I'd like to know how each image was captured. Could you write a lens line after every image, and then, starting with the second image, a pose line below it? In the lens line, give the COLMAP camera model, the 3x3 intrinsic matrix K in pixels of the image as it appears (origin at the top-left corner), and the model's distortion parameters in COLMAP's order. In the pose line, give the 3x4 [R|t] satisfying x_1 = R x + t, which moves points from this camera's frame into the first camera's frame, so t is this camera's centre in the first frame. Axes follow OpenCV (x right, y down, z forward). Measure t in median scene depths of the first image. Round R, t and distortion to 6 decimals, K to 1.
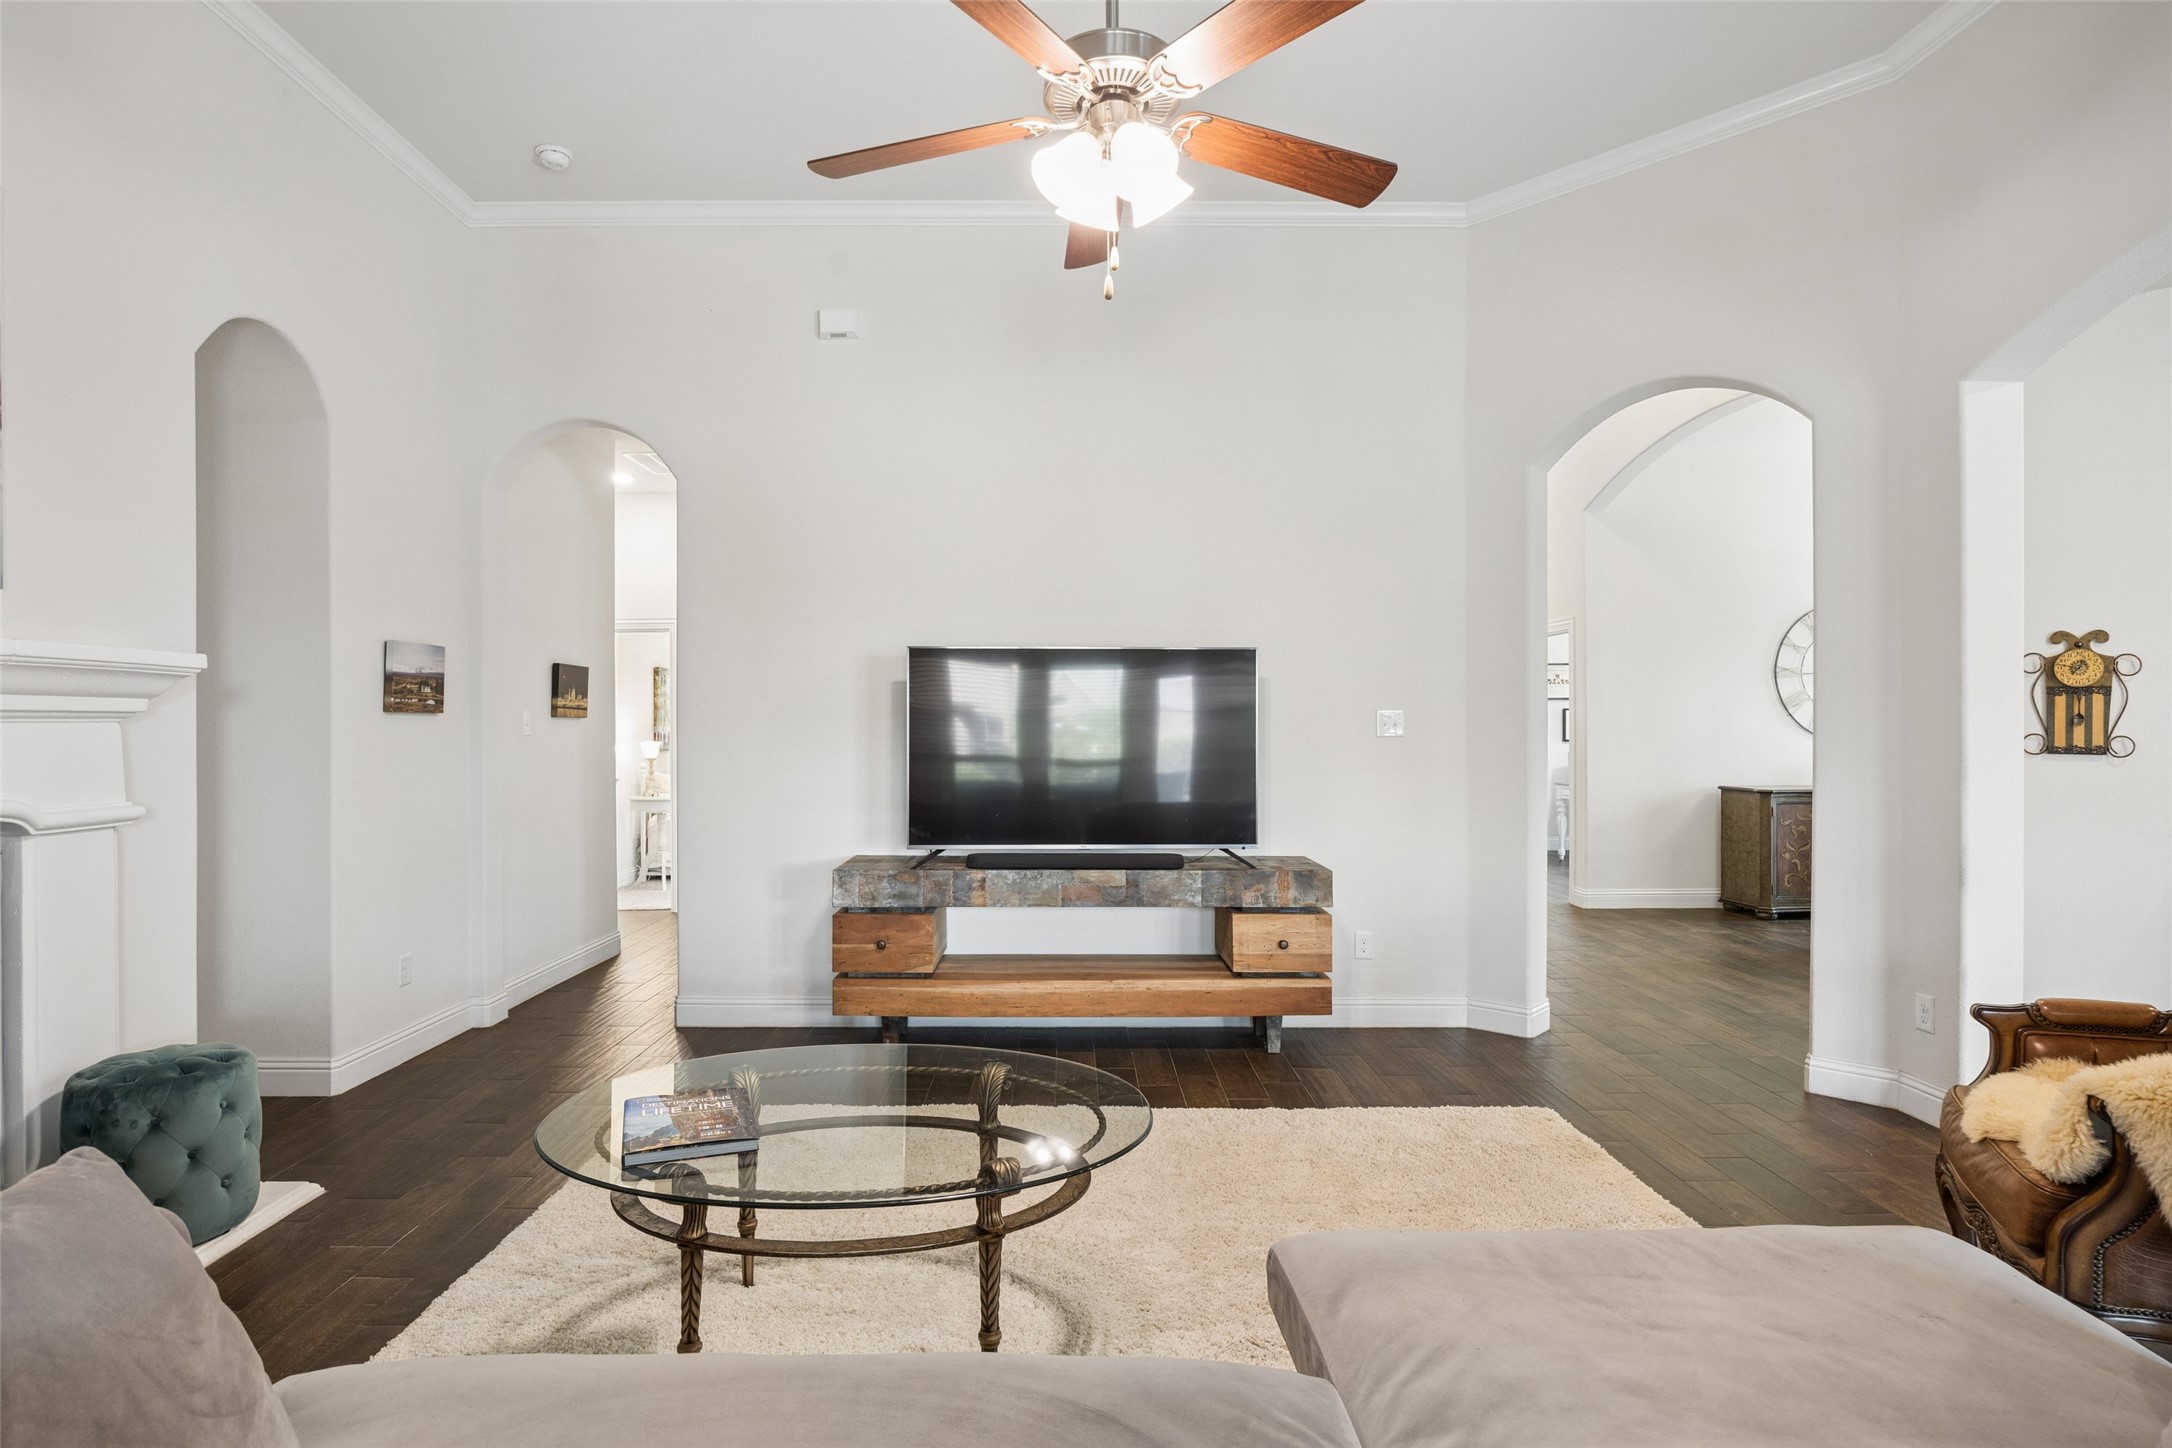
lens RADIAL K [[1150.9, 0, 1075.9], [0, 1150.9, 726.5], [0, 0, 1]] dist [-0.004138, 0.000198]
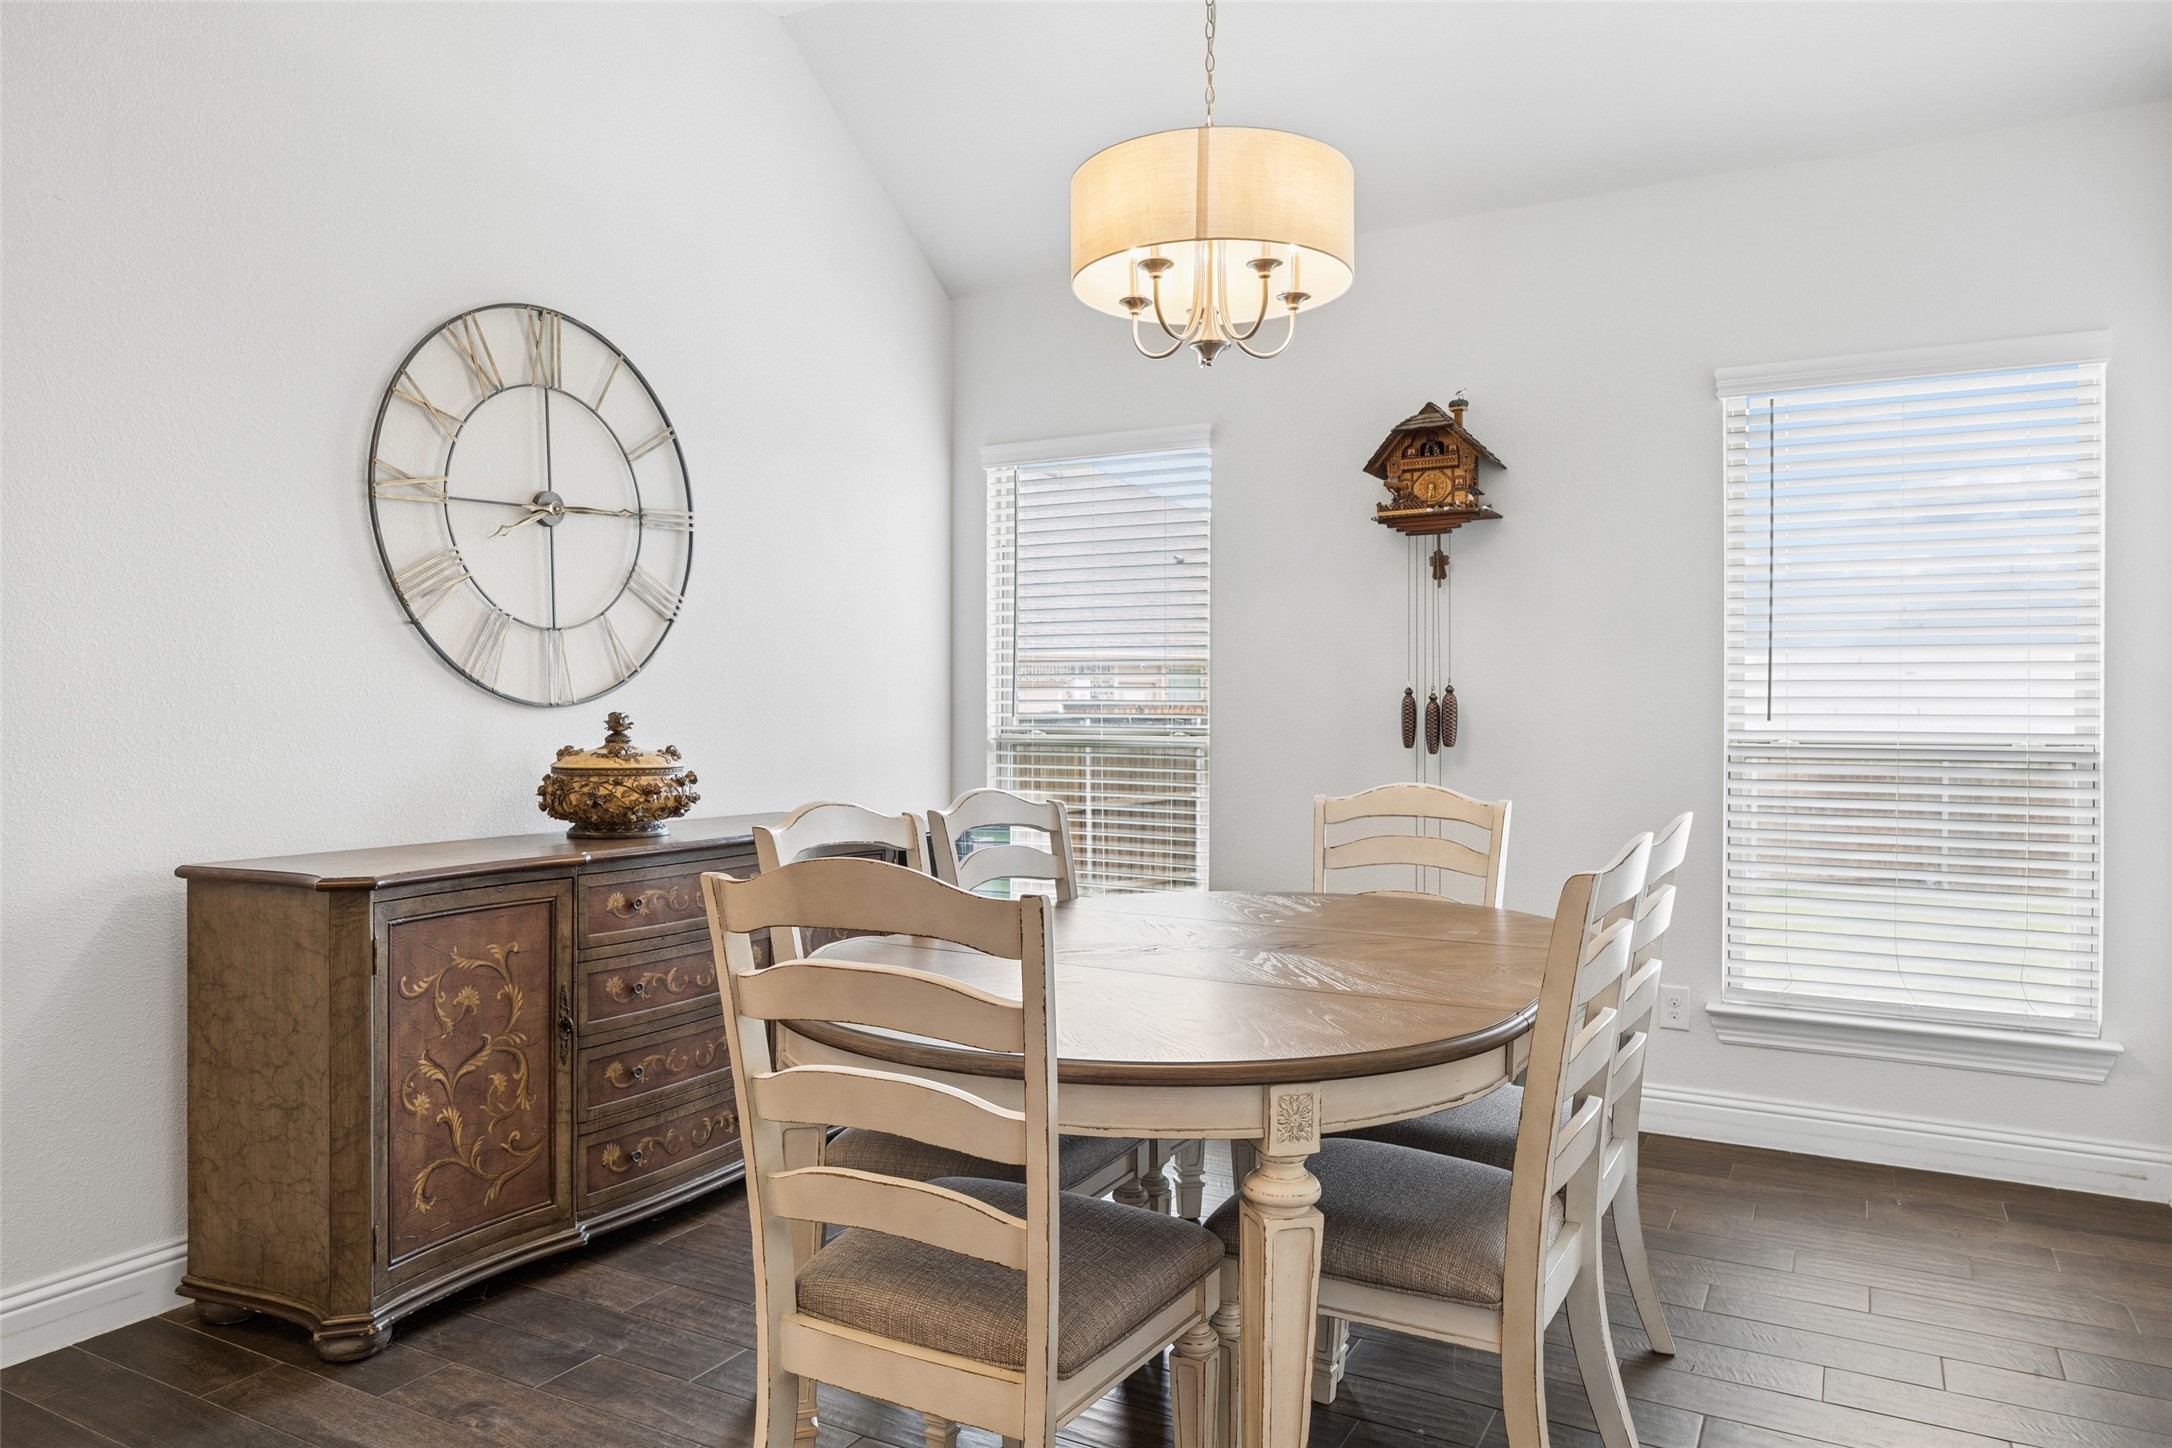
lens RADIAL K [[1453.0, 0, 1085.0], [0, 1453.0, 718.3], [0, 0, 1]] dist [0.000665, -0.000301]
pose [[0.509838, -0.006716, 0.860244, 0.391123], [-0.004398, 0.999936, 0.010413, 0.012741], [-0.860259, -0.009093, 0.509776, 0.671434]]
